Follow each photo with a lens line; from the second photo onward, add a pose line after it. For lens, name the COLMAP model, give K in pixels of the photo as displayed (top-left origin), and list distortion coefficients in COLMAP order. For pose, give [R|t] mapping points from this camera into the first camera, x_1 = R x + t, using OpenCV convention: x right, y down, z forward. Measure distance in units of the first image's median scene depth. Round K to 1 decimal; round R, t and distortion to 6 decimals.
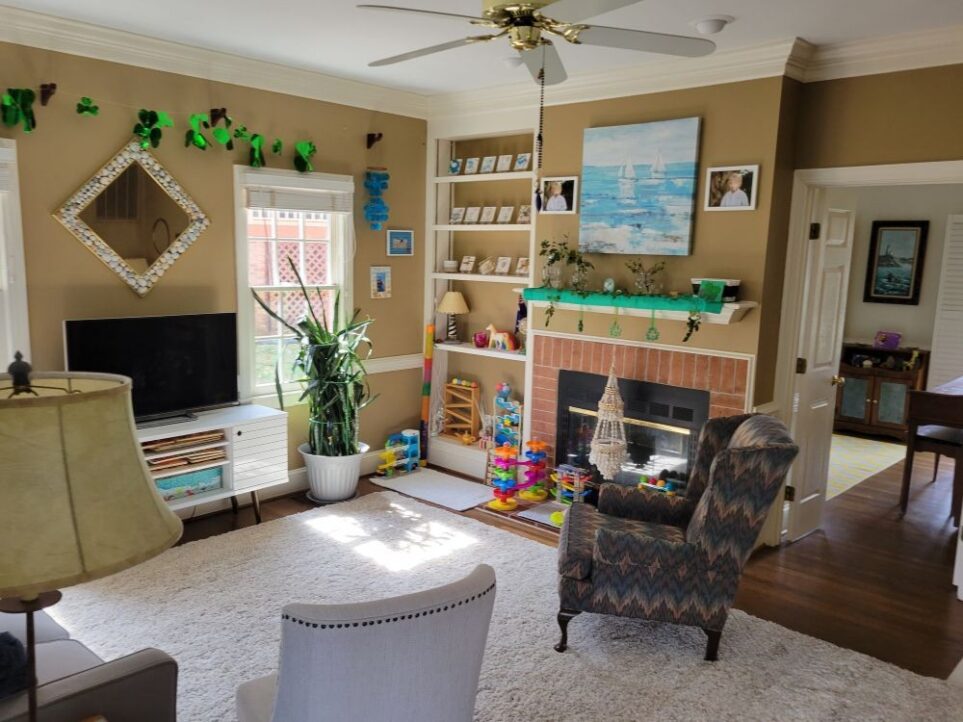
lens RADIAL K [[786.1, 0, 449.4], [0, 786.1, 376.2], [0, 0, 1]] dist [0.050665, -0.027836]
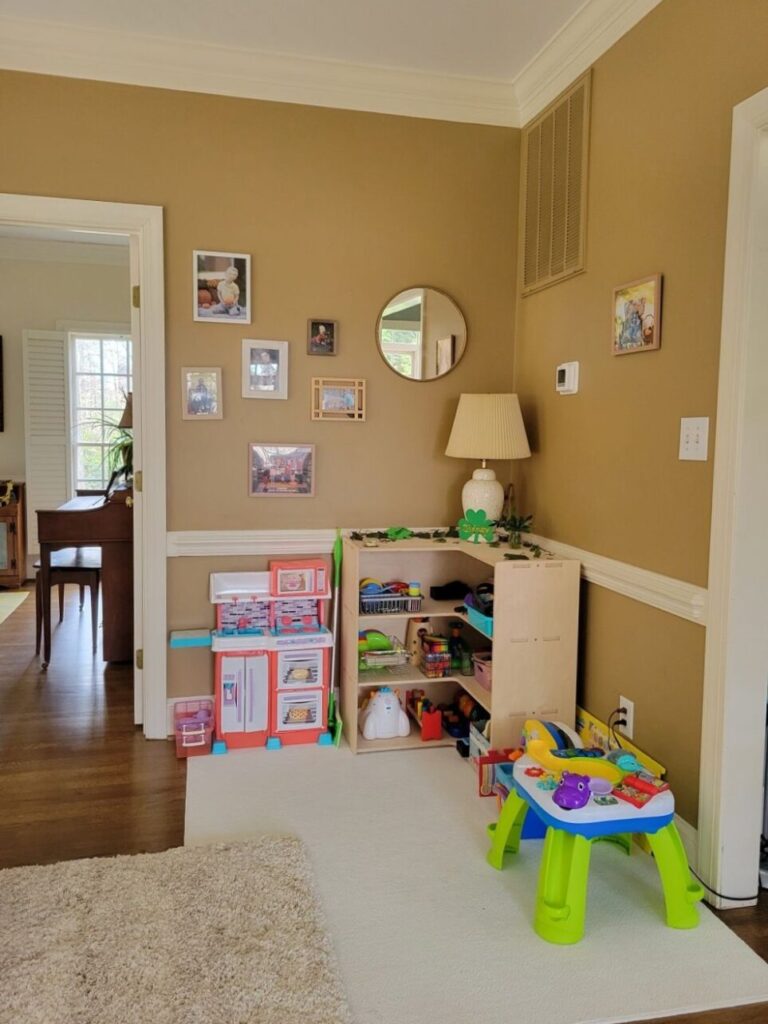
lens RADIAL K [[808.9, 0, 384.0], [0, 808.9, 498.7], [0, 0, 1]] dist [0.053302, -0.019877]
pose [[0.527410, -0.082647, 0.845582, 0.052726], [0.138008, 0.990373, 0.010720, 0.043703], [-0.838327, 0.111043, 0.533739, 0.234398]]
